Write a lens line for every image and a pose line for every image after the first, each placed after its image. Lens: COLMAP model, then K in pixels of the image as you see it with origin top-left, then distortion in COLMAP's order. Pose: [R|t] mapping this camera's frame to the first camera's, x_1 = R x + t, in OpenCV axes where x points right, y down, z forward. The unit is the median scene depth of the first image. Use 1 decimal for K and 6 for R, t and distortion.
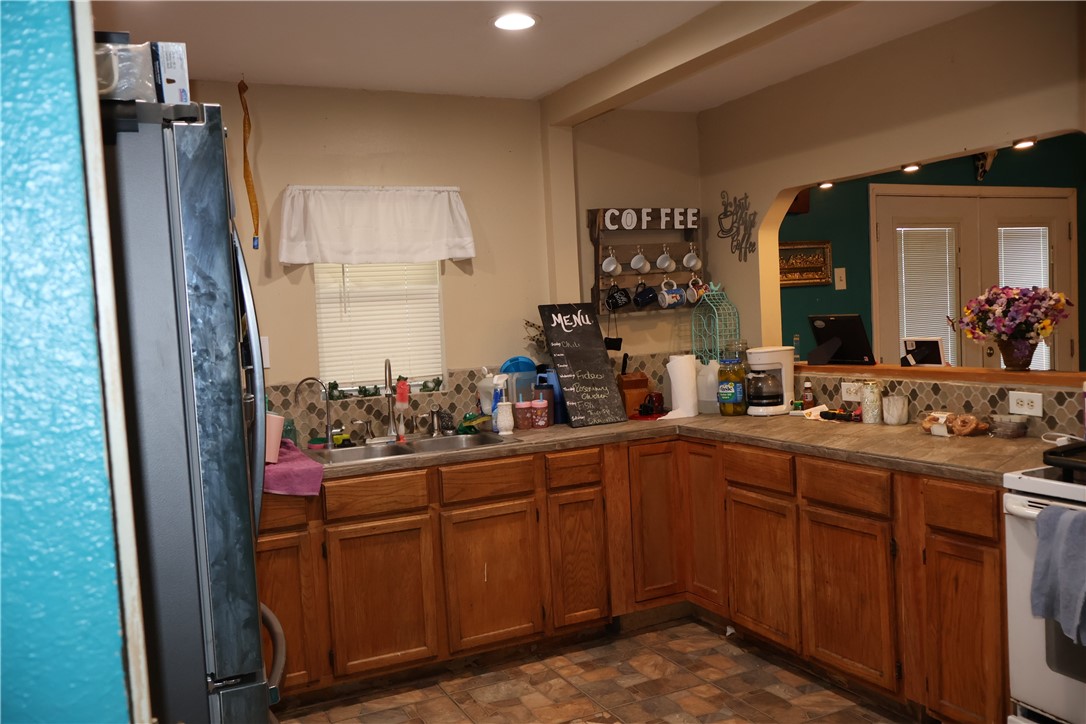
lens RADIAL K [[902.0, 0, 535.7], [0, 902.0, 366.7], [0, 0, 1]] dist [-0.010857, 0.008674]
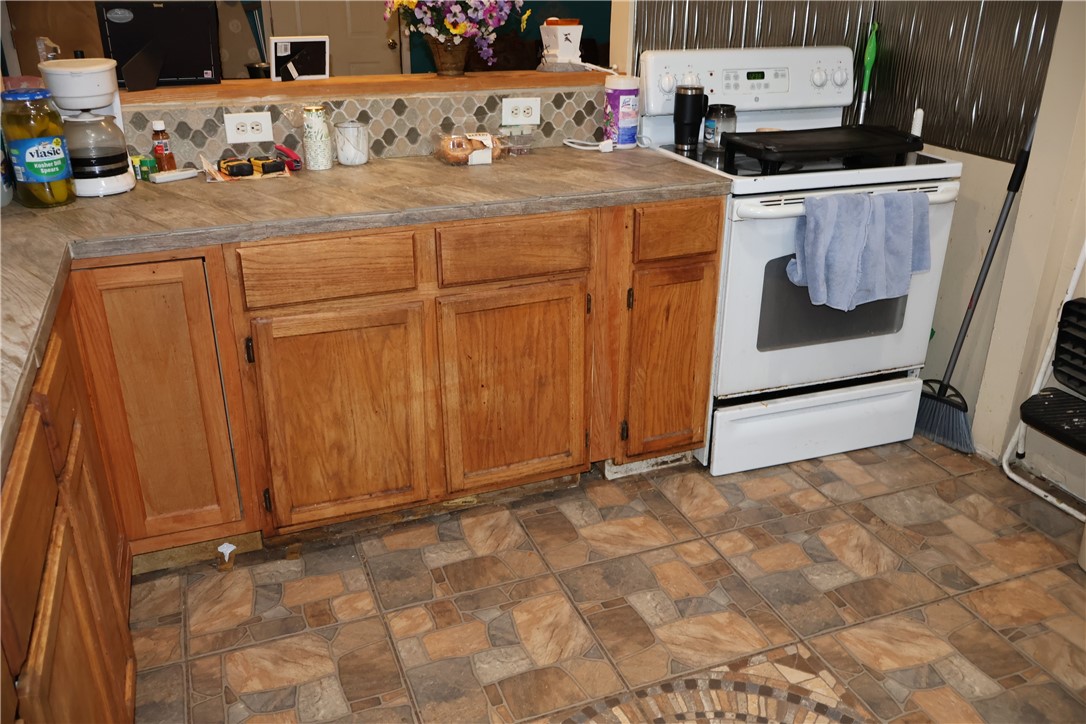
lens RADIAL K [[902.0, 0, 542.7], [0, 902.0, 365.4], [0, 0, 1]] dist [-0.010857, 0.008674]
pose [[0.068156, -0.349707, 0.934376, -0.313895], [0.051252, 0.936545, 0.346781, -0.026748], [-0.996357, 0.024254, 0.081755, 0.781387]]
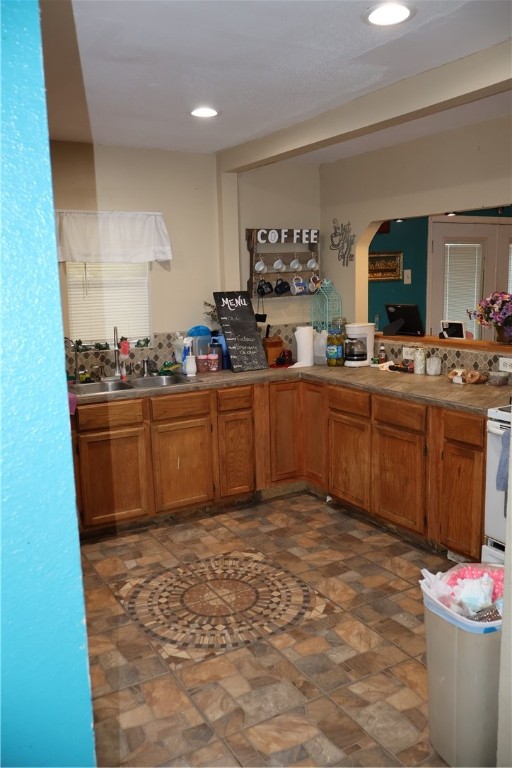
lens RADIAL K [[637.9, 0, 251.3], [0, 637.9, 381.3], [0, 0, 1]] dist [-0.010857, 0.008674]
pose [[0.996640, 0.015160, 0.080487, -0.020220], [-0.023087, 0.994871, 0.098486, -0.029785], [-0.078581, -0.100013, 0.991878, -0.114696]]
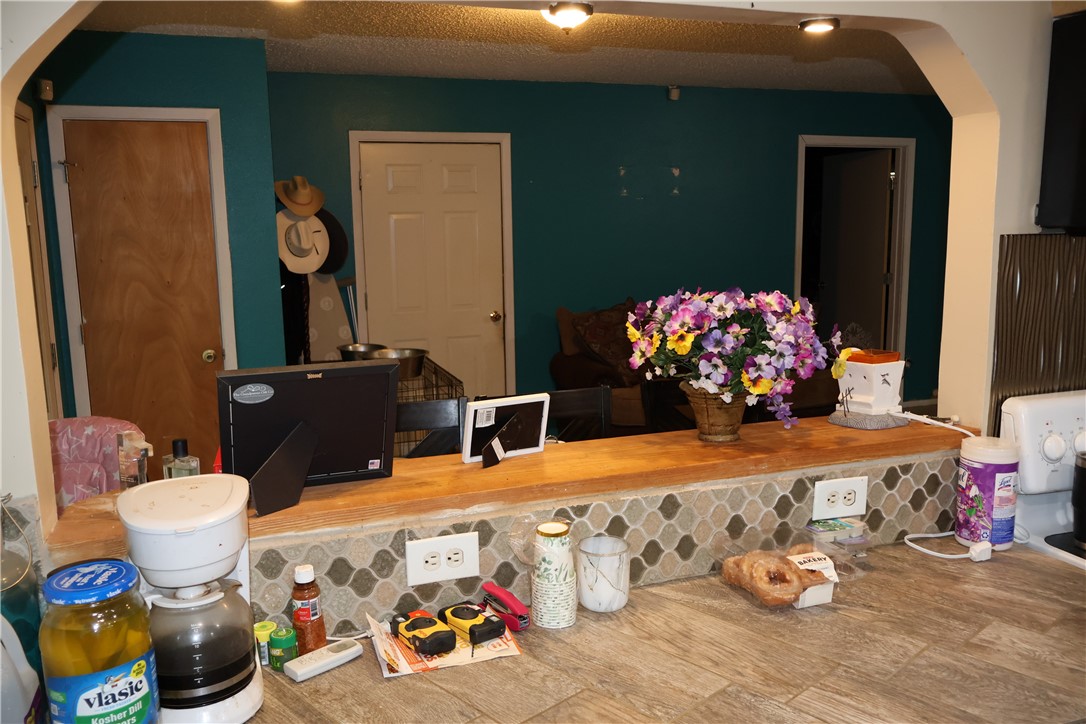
lens RADIAL K [[902.0, 0, 540.4], [0, 902.0, 362.7], [0, 0, 1]] dist [-0.010857, 0.008674]
pose [[0.104317, -0.110735, 0.988360, -0.024656], [0.070849, 0.992085, 0.103675, -0.099710], [-0.992017, 0.059209, 0.111337, 0.958467]]
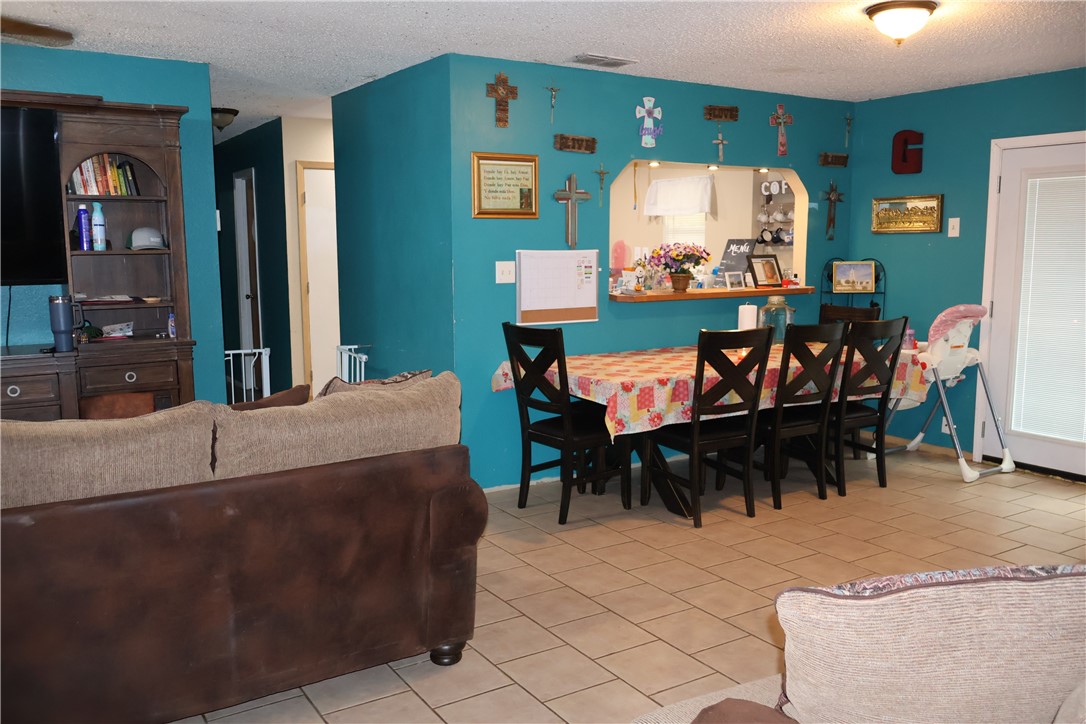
lens RADIAL K [[902.0, 0, 547.1], [0, 902.0, 363.6], [0, 0, 1]] dist [-0.010857, 0.008674]
pose [[0.125747, 0.183360, -0.974970, 2.034359], [-0.064877, 0.982187, 0.176349, -0.136463], [0.989939, 0.041078, 0.135403, 0.473378]]
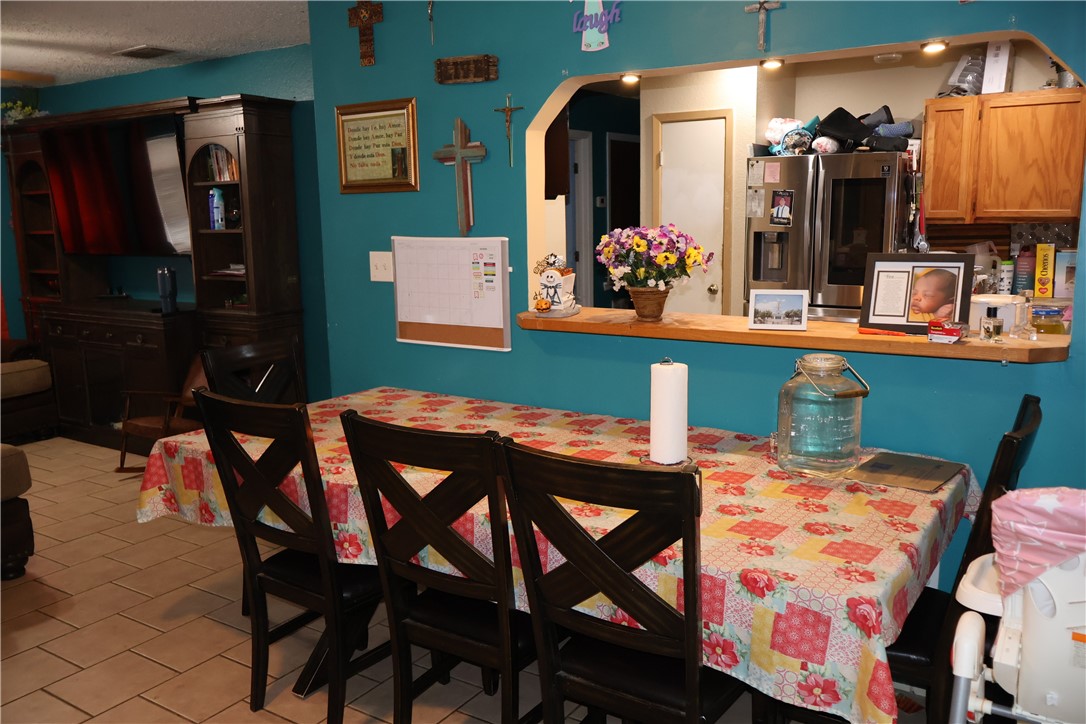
lens RADIAL K [[902.0, 0, 539.1], [0, 902.0, 362.9], [0, 0, 1]] dist [-0.010857, 0.008674]
pose [[-0.853506, 0.156241, -0.497108, 1.000602], [0.031783, 0.967823, 0.249616, -0.168488], [0.520113, 0.197249, -0.831009, 1.562795]]
